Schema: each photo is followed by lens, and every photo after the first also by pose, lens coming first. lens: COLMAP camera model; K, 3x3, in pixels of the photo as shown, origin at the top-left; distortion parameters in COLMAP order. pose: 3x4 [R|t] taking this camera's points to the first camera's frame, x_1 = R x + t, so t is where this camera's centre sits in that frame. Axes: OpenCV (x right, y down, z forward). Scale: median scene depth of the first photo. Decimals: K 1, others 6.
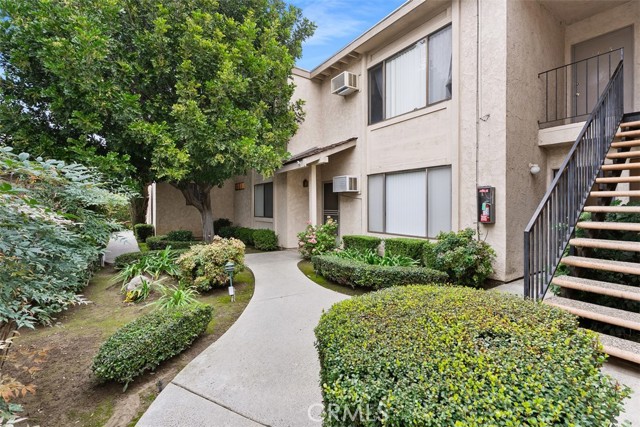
lens RADIAL K [[289.9, 0, 325.3], [0, 289.9, 202.6], [0, 0, 1]] dist [0.000412, -0.000198]
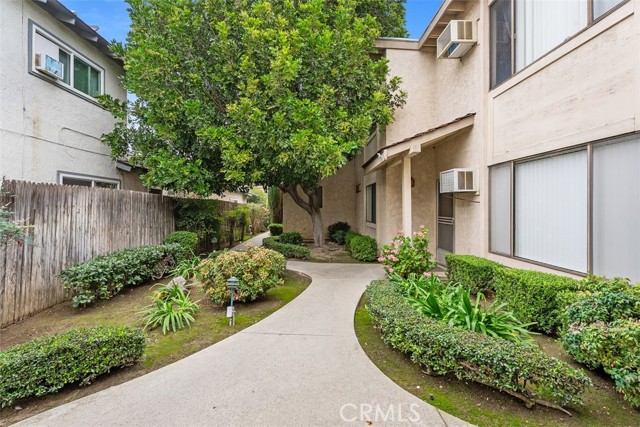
lens RADIAL K [[288.5, 0, 316.4], [0, 288.5, 203.6], [0, 0, 1]] dist [0.003255, -0.000266]
pose [[0.838197, 0.007037, -0.545322, 0.177052], [-0.010433, 0.999941, -0.003133, -0.003064], [0.545267, 0.008316, 0.838221, 0.234246]]
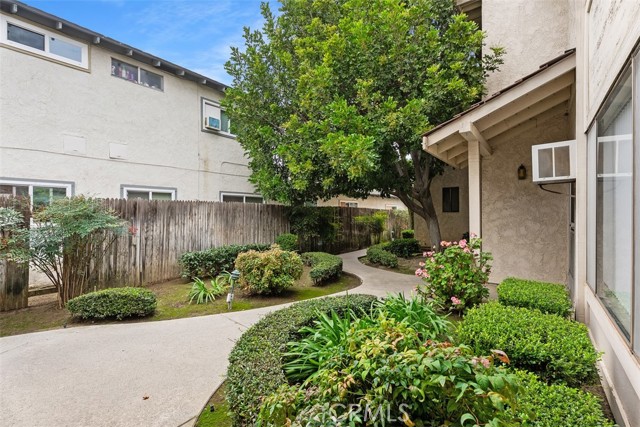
lens RADIAL K [[285.5, 0, 320.0], [0, 285.5, 213.5], [0, 0, 1]] dist [-0.001343, -0.000457]
pose [[0.299228, -0.000077, -0.954182, 0.401970], [0.014404, 0.999886, 0.004436, 0.004737], [0.954073, -0.015072, 0.299195, 0.556550]]
